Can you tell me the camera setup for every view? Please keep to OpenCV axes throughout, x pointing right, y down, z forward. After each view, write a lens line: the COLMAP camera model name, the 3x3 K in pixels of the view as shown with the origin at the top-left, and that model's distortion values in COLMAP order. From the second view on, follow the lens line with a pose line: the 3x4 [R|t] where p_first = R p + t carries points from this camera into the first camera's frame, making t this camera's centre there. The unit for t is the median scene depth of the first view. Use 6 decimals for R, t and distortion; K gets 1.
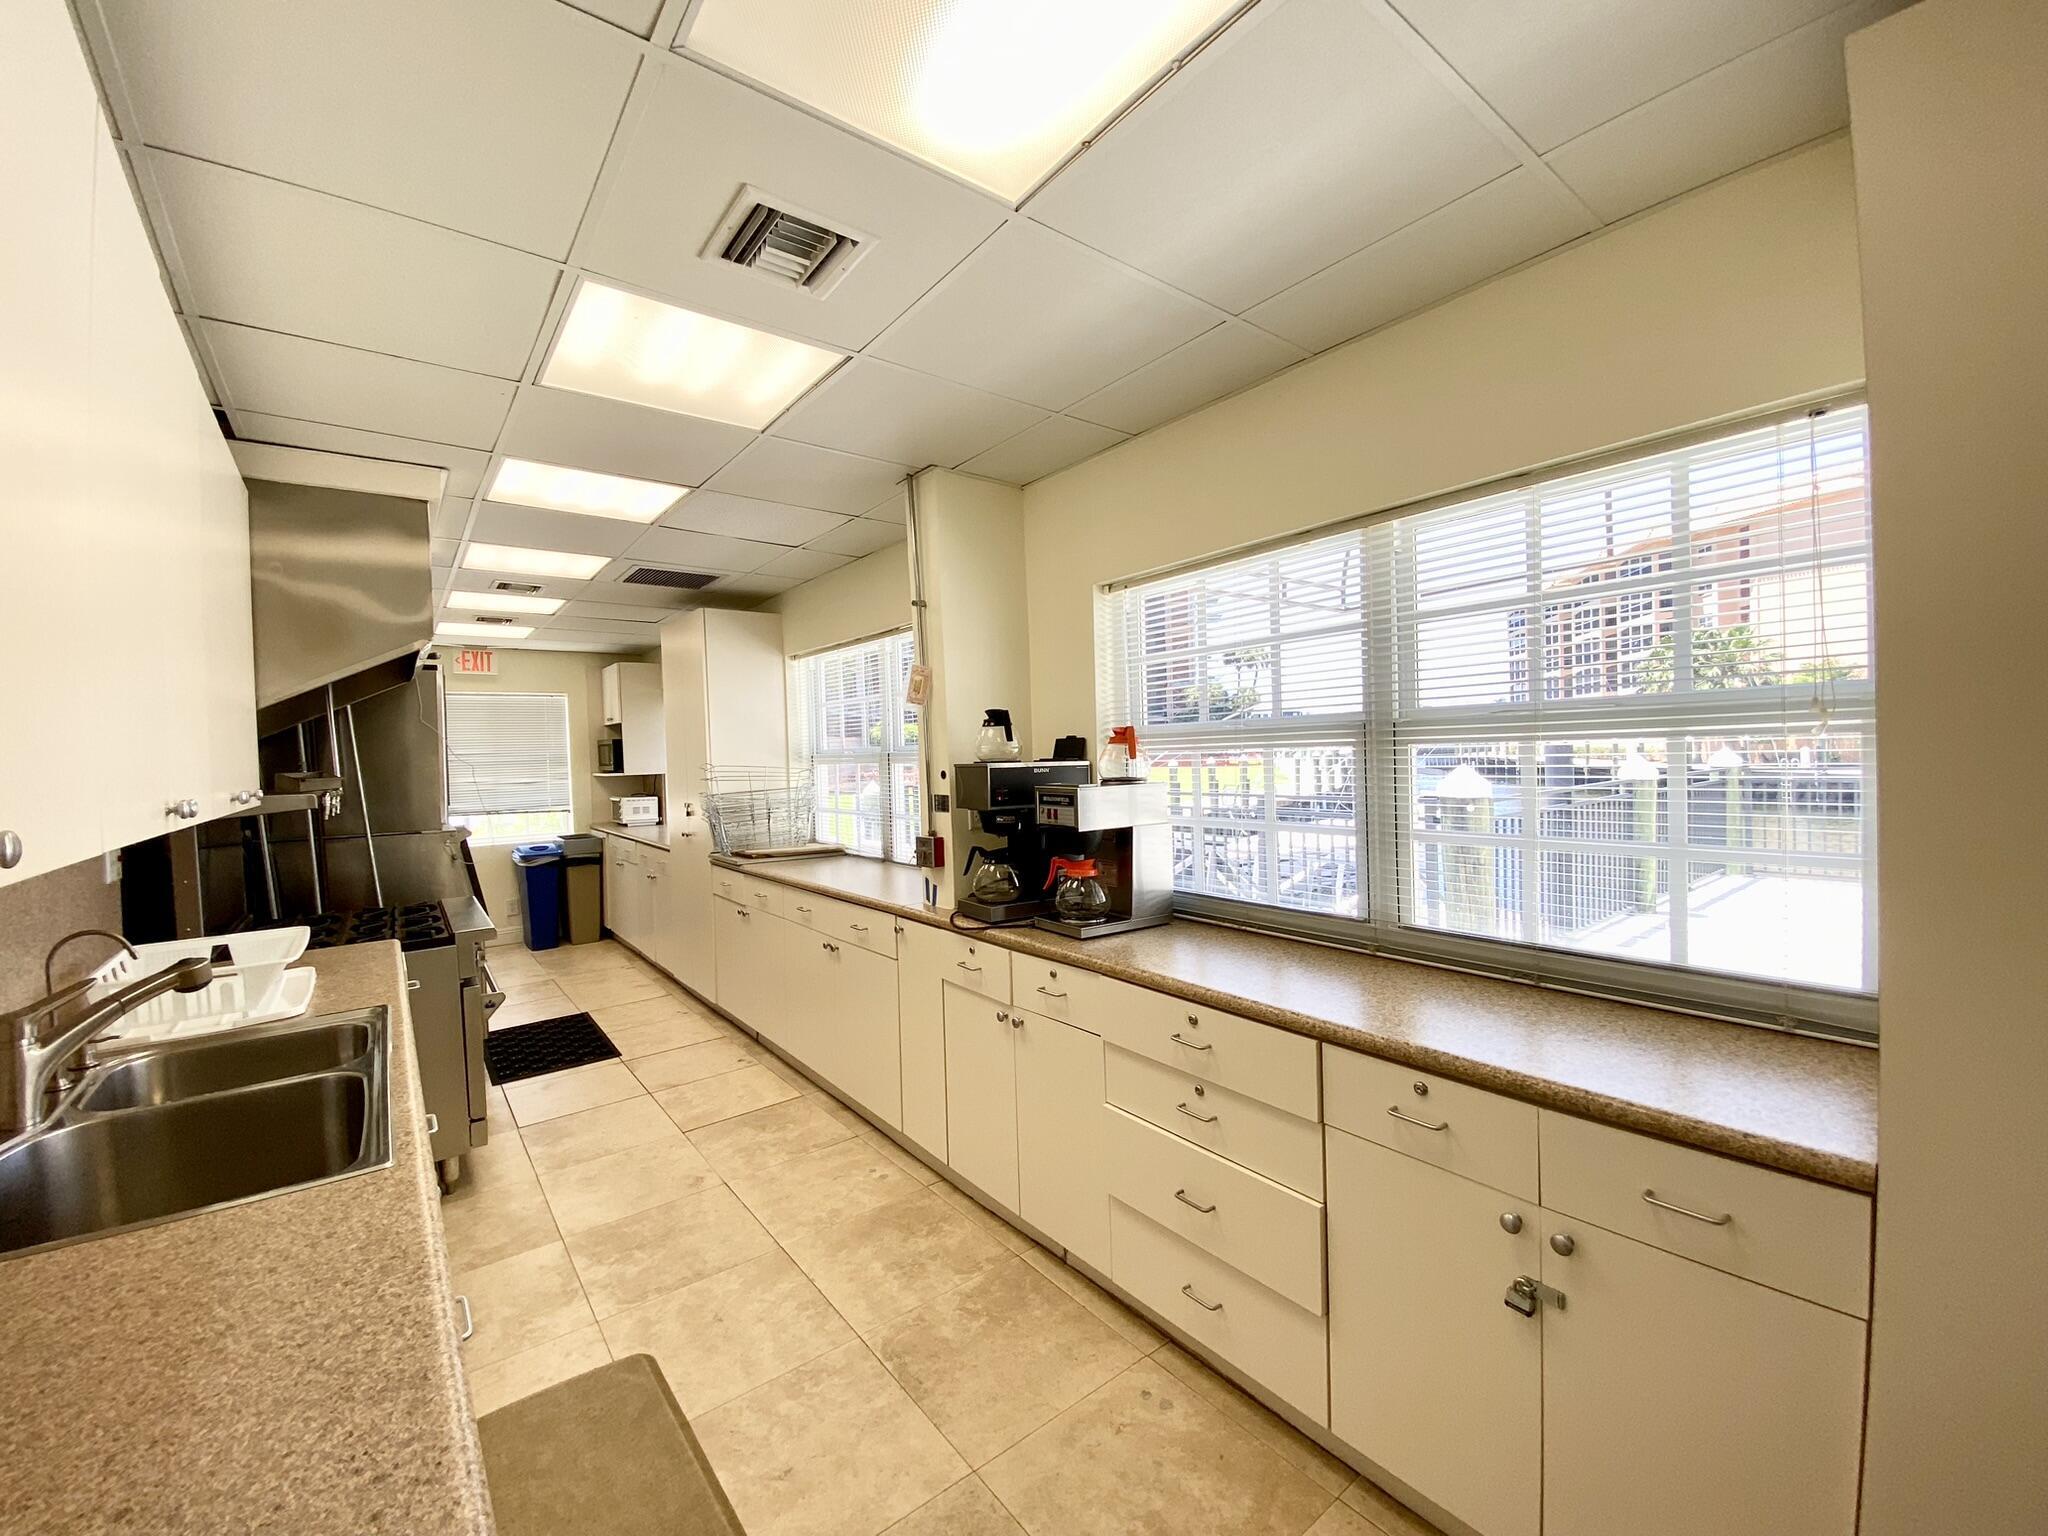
lens RADIAL K [[822.5, 0, 1024.0], [0, 822.5, 768.0], [0, 0, 1]] dist [-0.016524, -0.000139]
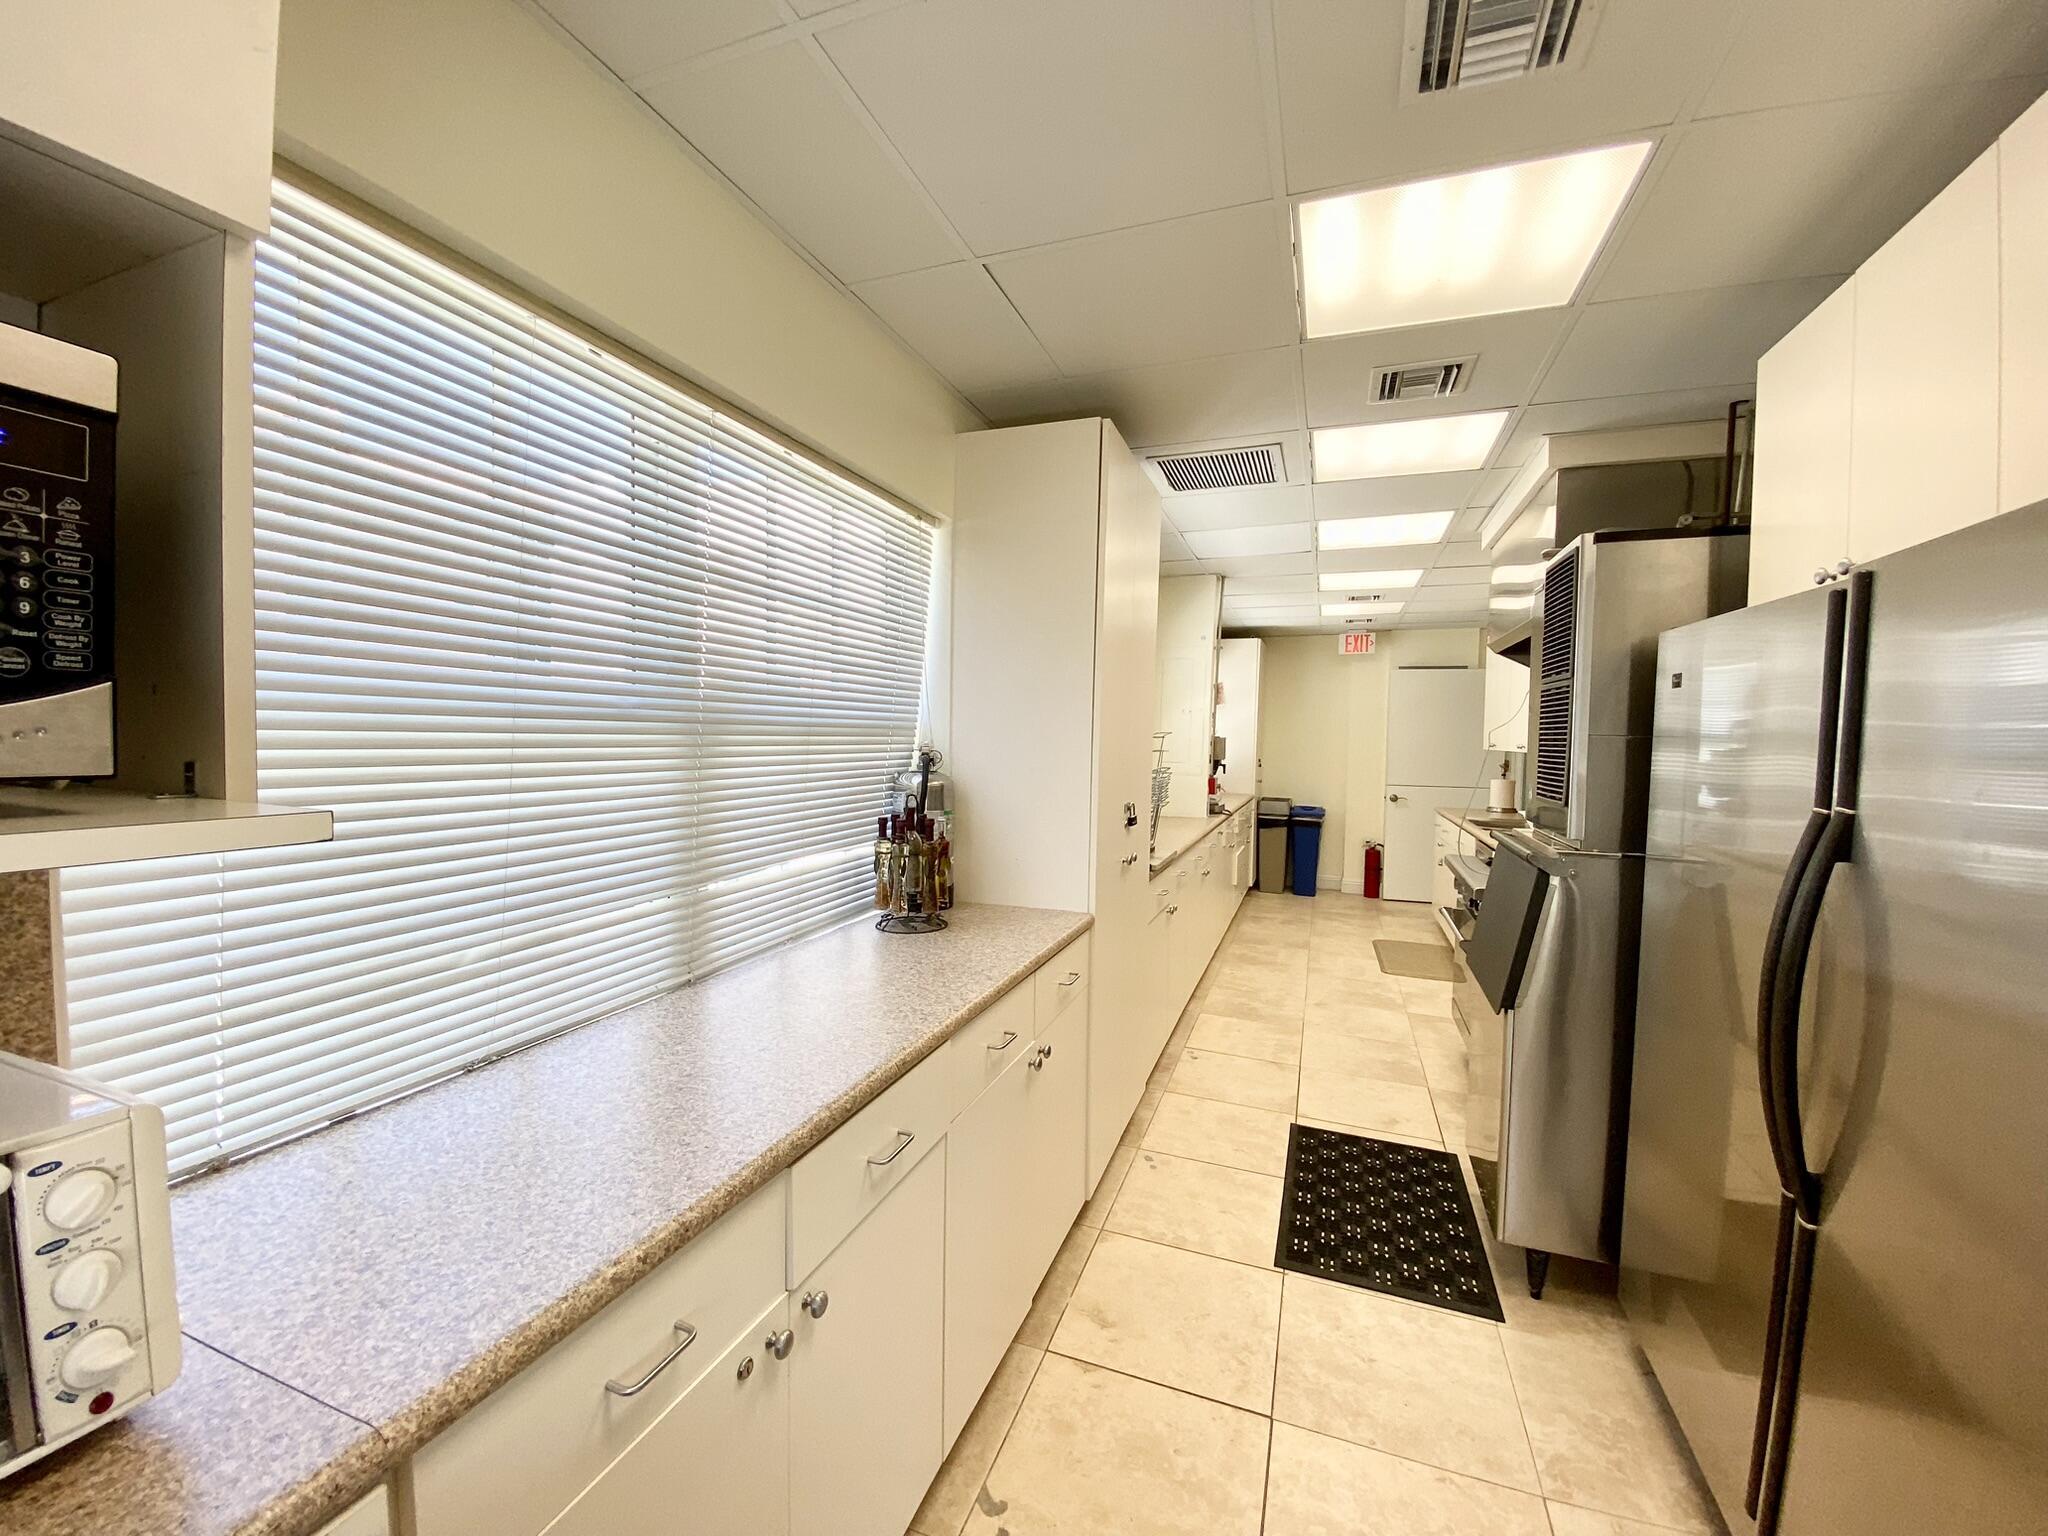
lens RADIAL K [[822.5, 0, 1024.0], [0, 822.5, 768.0], [0, 0, 1]] dist [-0.016524, -0.000139]
pose [[-0.516249, -0.020868, 0.856184, -1.288233], [0.026191, 0.998851, 0.040137, -0.008997], [-0.856038, 0.043145, -0.515109, 2.037925]]
